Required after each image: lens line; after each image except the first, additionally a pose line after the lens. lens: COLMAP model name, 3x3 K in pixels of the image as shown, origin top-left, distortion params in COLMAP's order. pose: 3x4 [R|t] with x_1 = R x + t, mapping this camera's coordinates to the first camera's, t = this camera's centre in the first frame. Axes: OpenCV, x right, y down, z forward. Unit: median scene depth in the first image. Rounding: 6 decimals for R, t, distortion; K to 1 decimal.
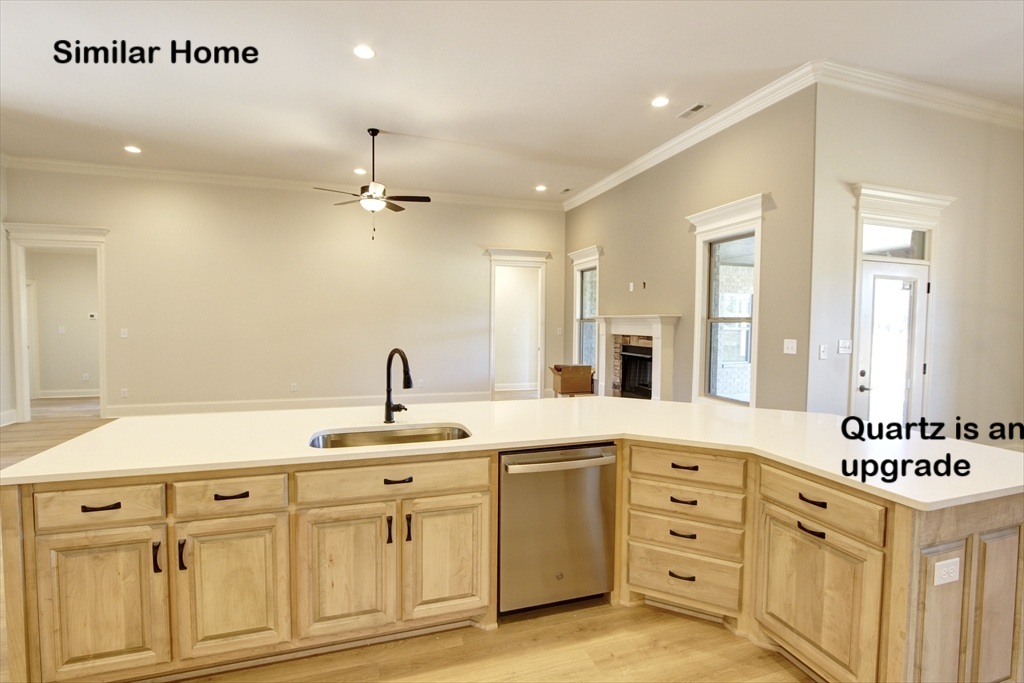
lens RADIAL K [[476.3, 0, 512.0], [0, 476.3, 341.5], [0, 0, 1]] dist [0.001347, 0.000347]
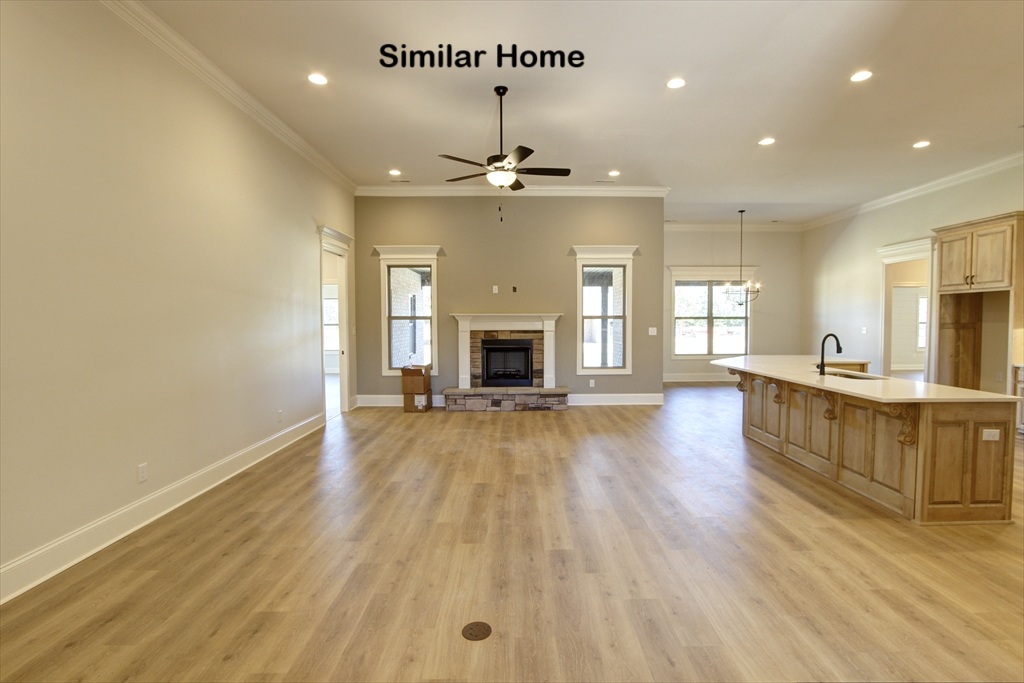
lens RADIAL K [[495.1, 0, 511.3], [0, 495.1, 345.9], [0, 0, 1]] dist [-0.025504, 0.002007]
pose [[0.291436, -0.059181, 0.954758, -0.925644], [0.045138, 0.997823, 0.048072, -0.032846], [-0.955525, 0.029086, 0.293473, 0.614607]]
